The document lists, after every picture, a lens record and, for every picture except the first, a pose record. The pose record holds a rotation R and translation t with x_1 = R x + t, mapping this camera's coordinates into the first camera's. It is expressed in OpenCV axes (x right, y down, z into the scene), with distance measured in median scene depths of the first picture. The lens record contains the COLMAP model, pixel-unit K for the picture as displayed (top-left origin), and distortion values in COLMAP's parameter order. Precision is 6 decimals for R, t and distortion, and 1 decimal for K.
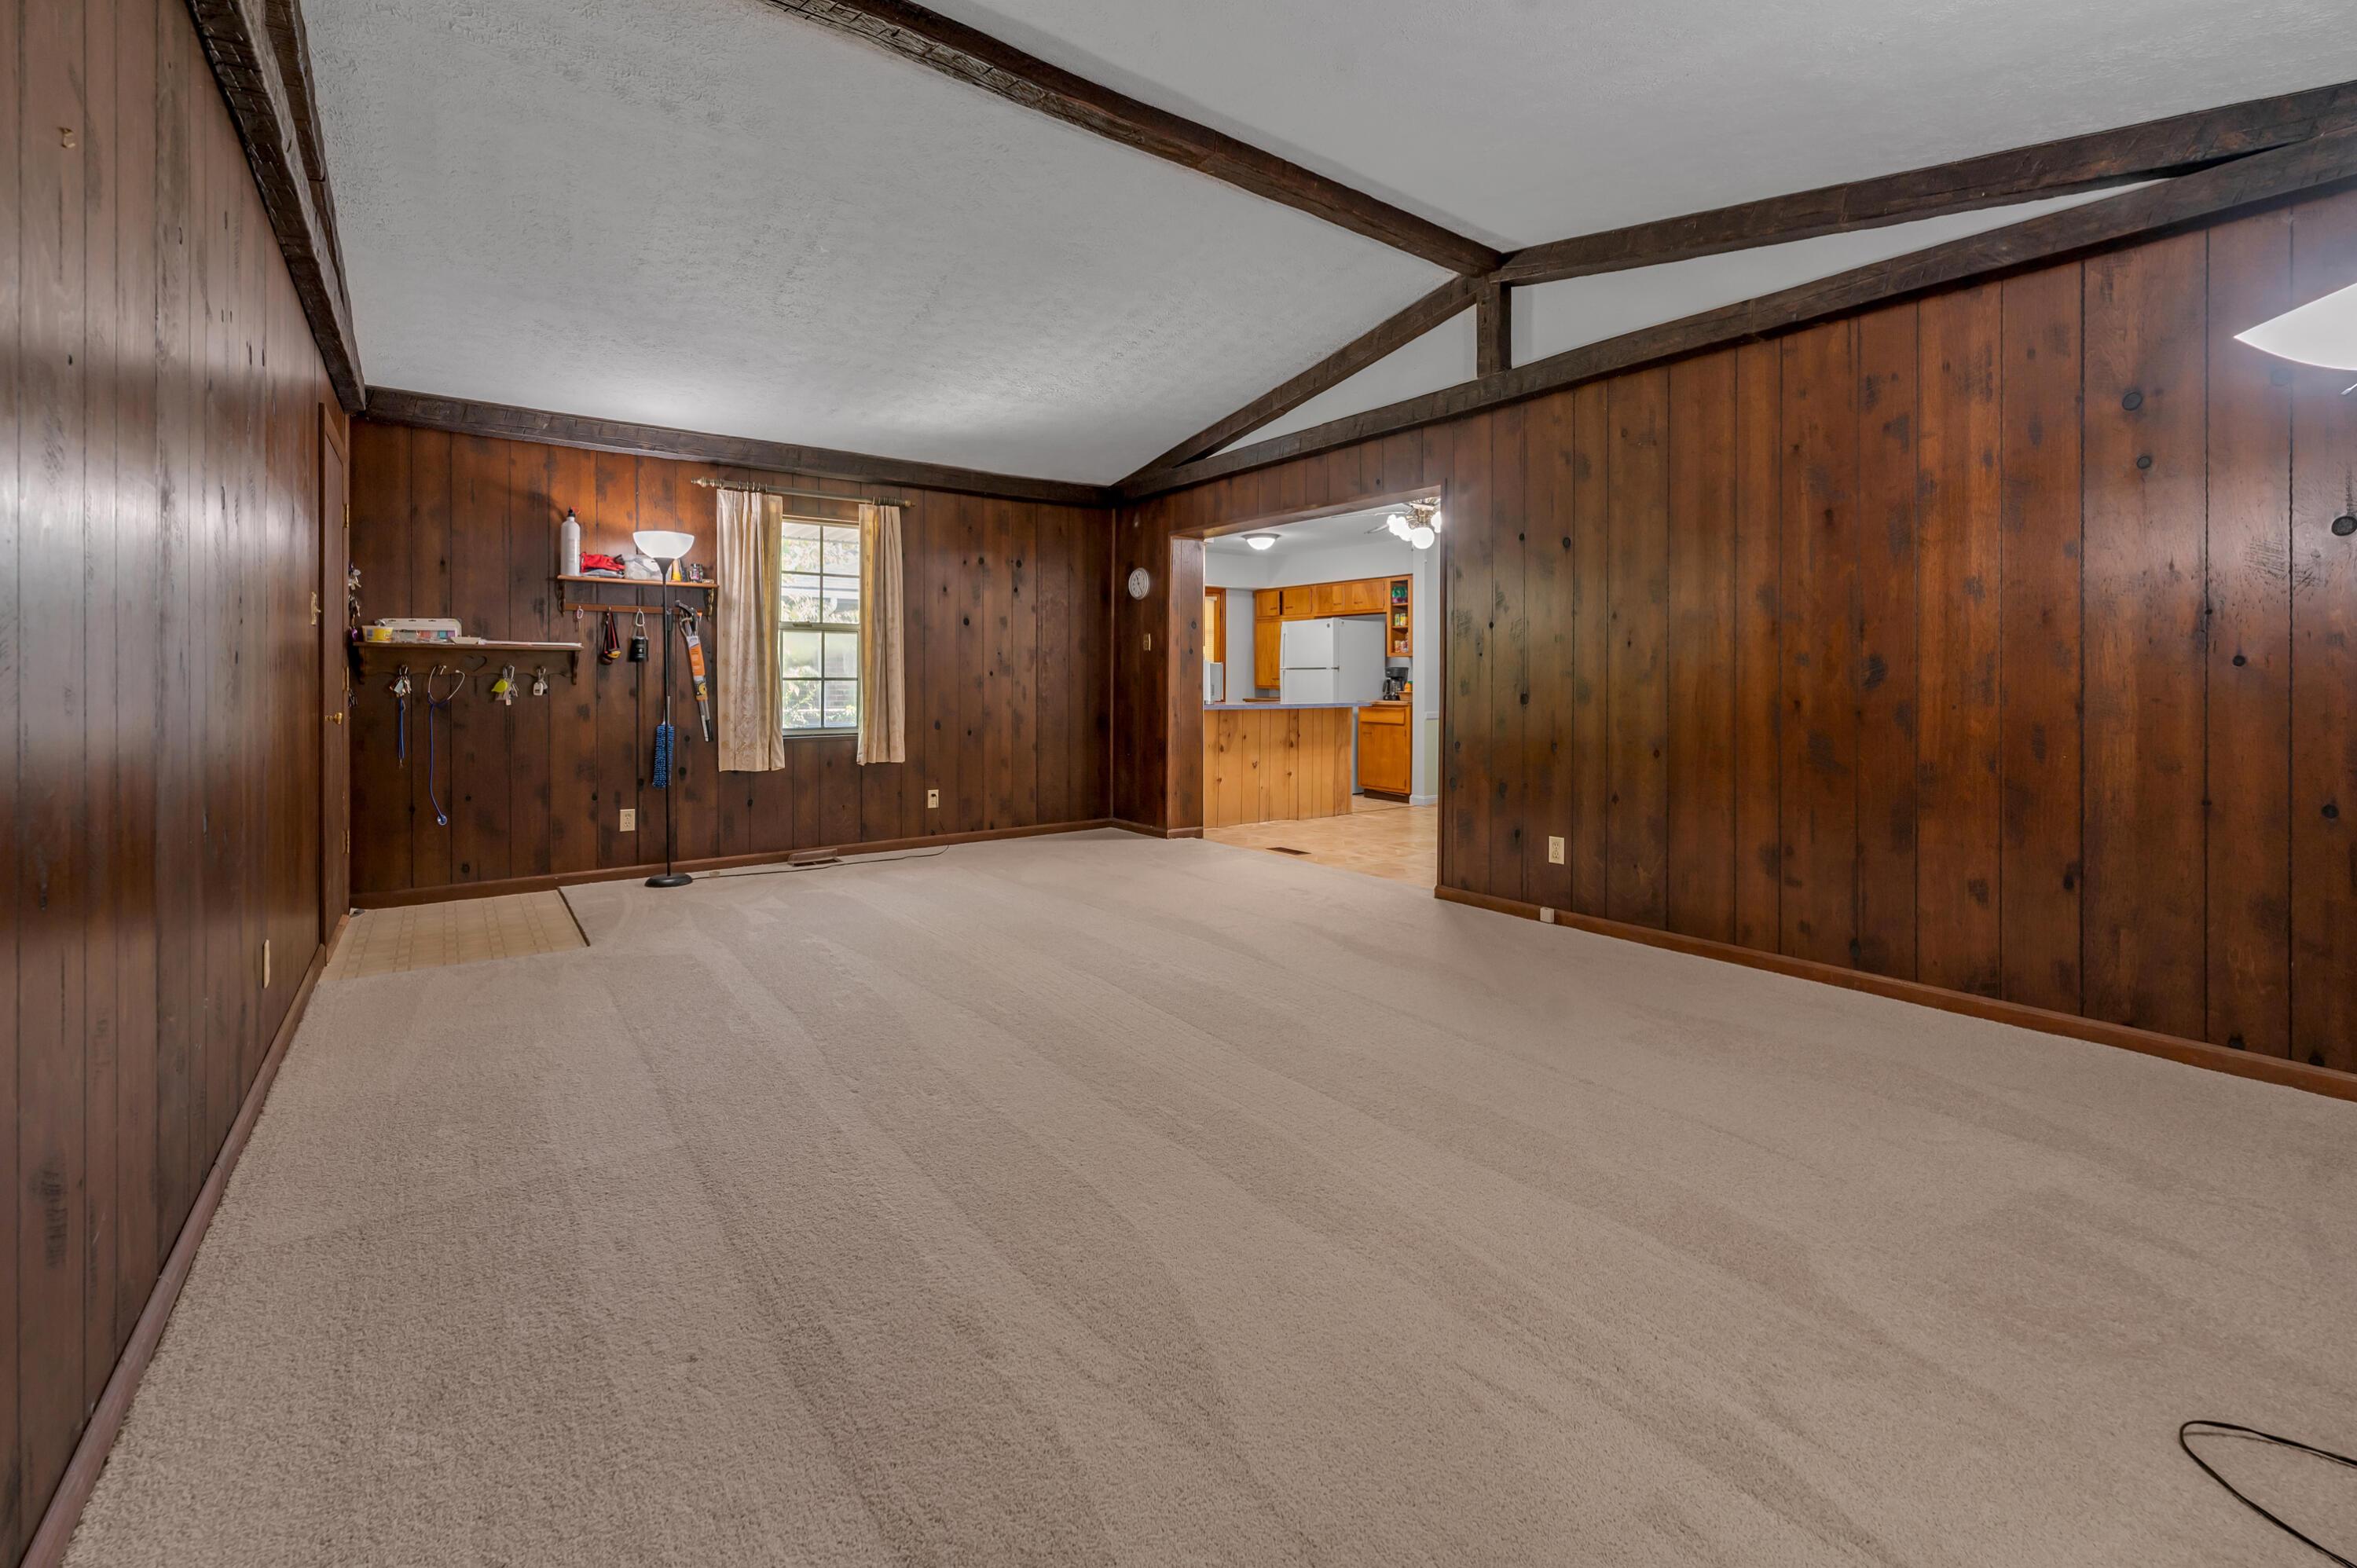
lens RADIAL K [[990.2, 0, 1166.2], [0, 990.2, 659.7], [0, 0, 1]] dist [-0.002317, -0.000140]
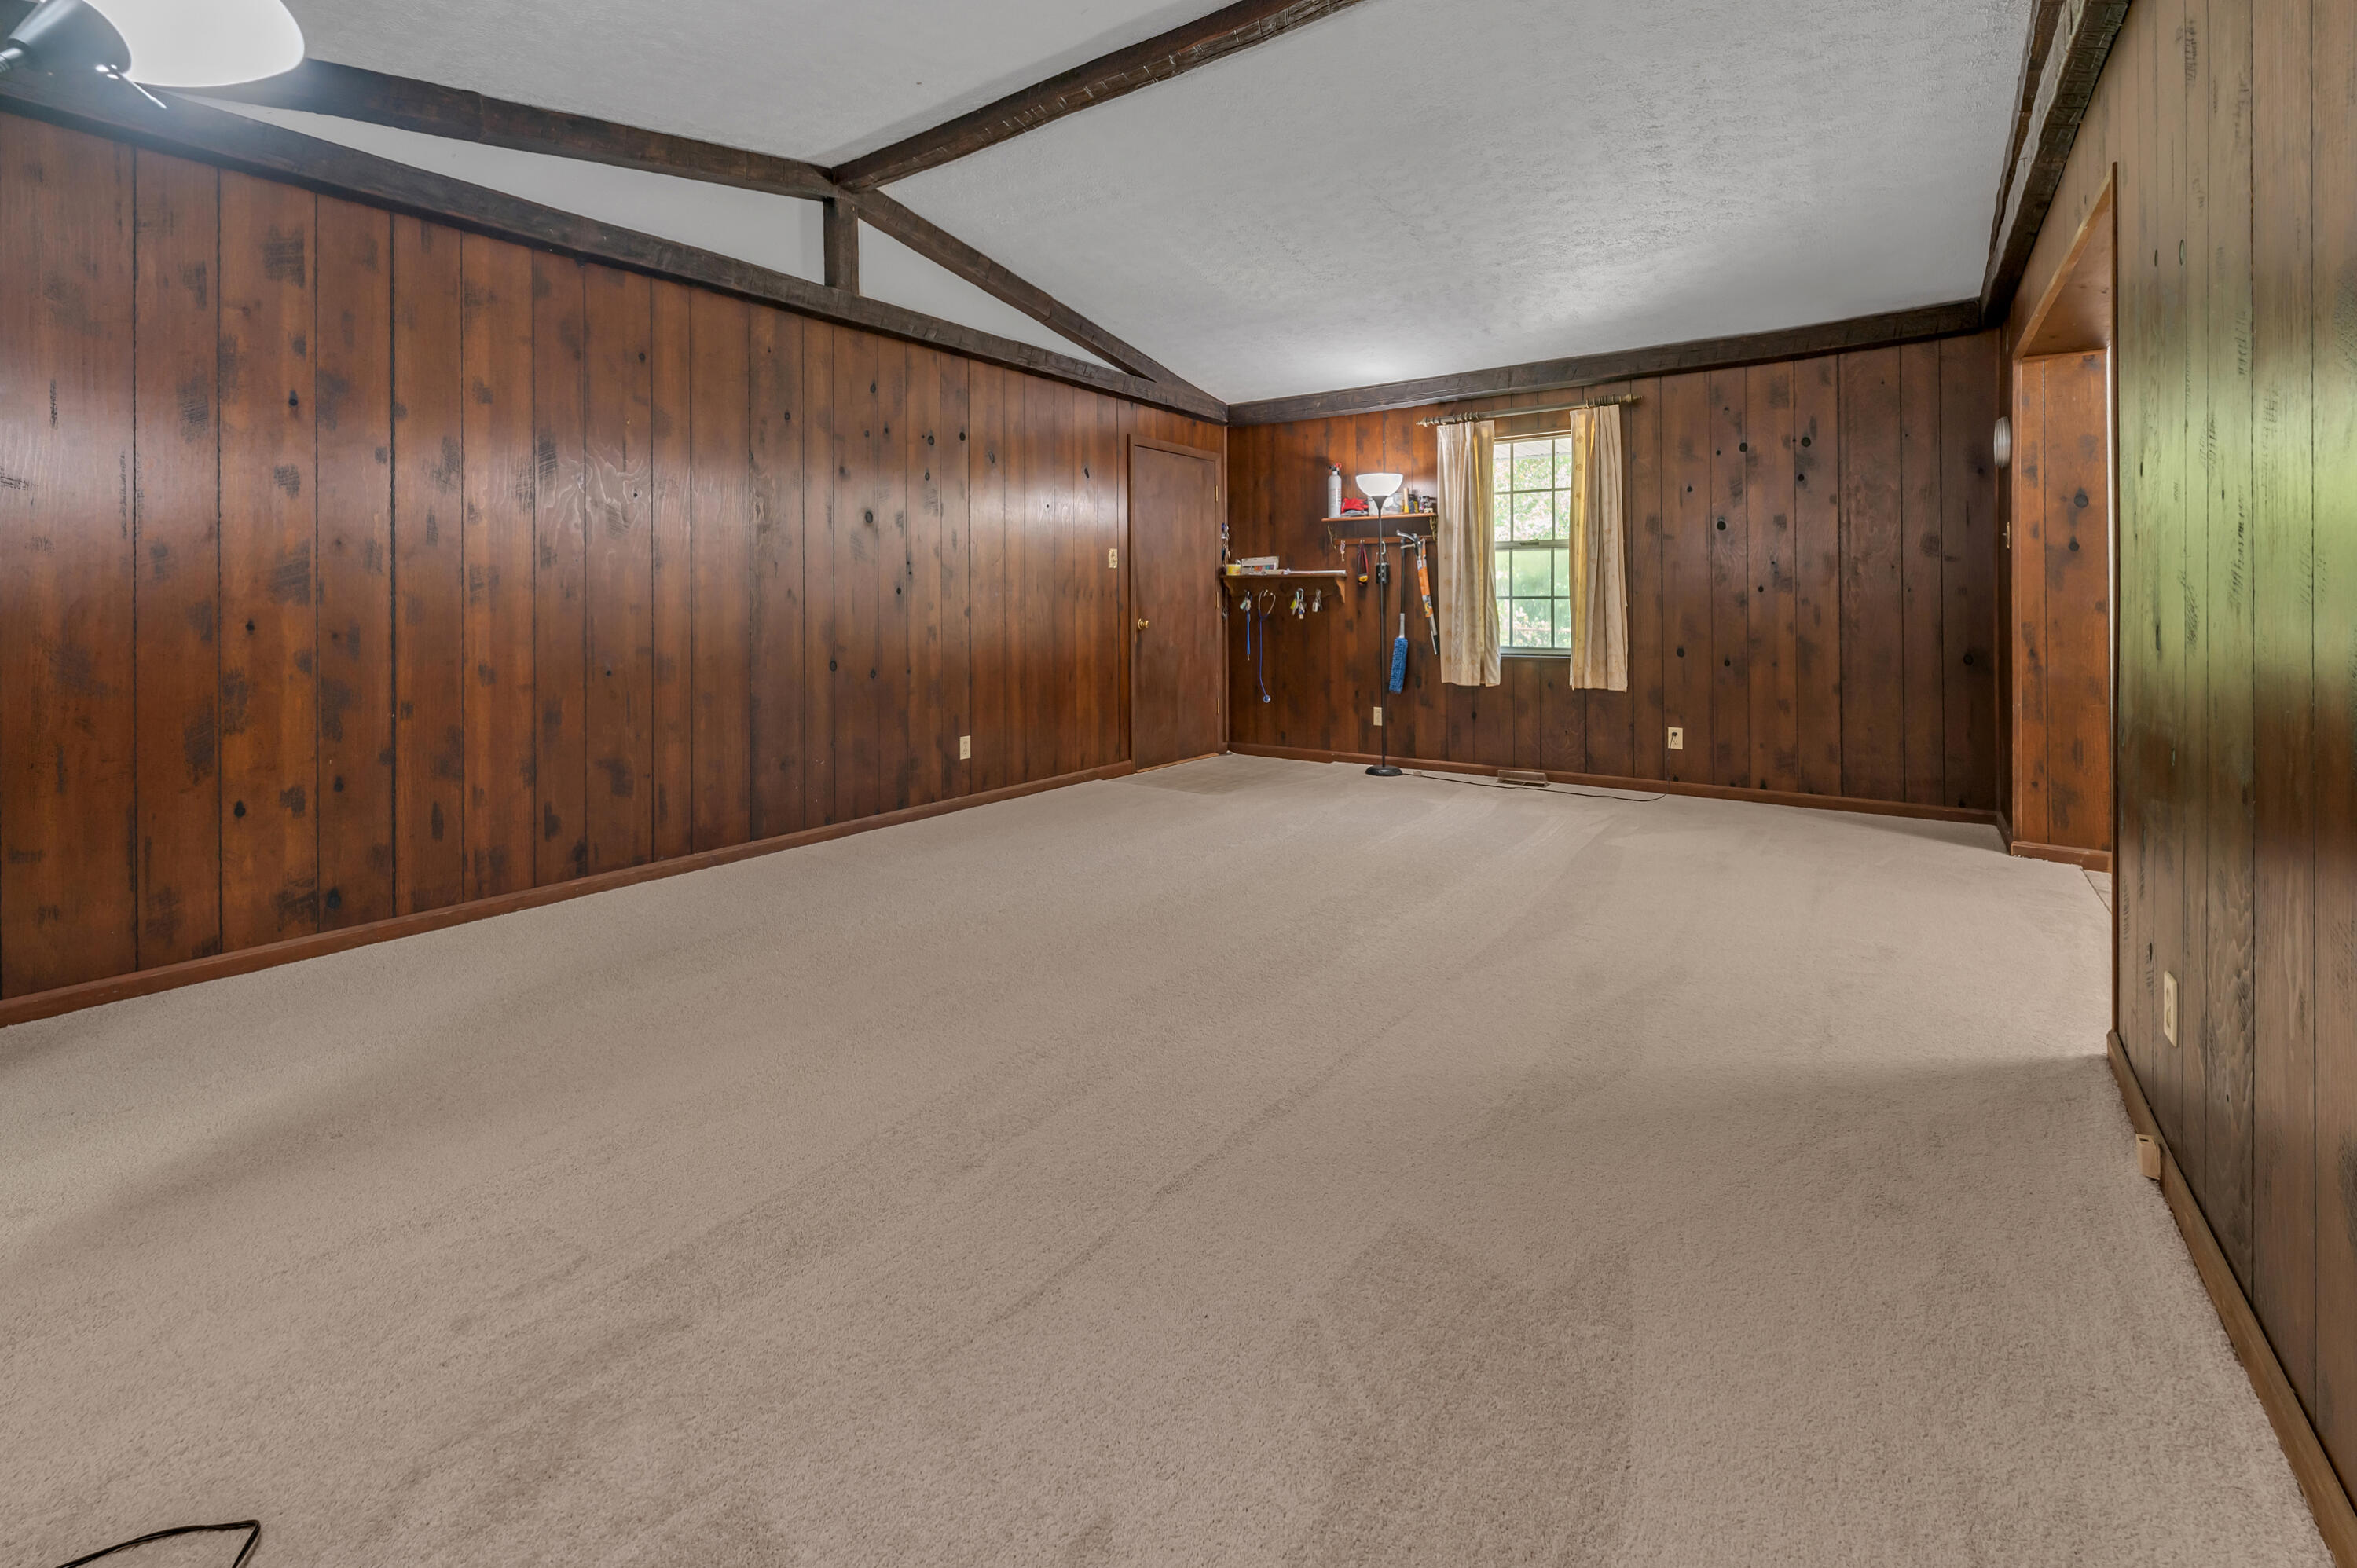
lens RADIAL K [[1026.1, 0, 1178.3], [0, 1026.1, 583.2], [0, 0, 1]] dist [-0.001090, -0.000097]
pose [[0.293823, -0.021672, -0.955614, 0.537129], [0.020551, 0.999655, -0.016352, 0.015015], [0.955639, -0.014834, 0.294167, 0.377299]]
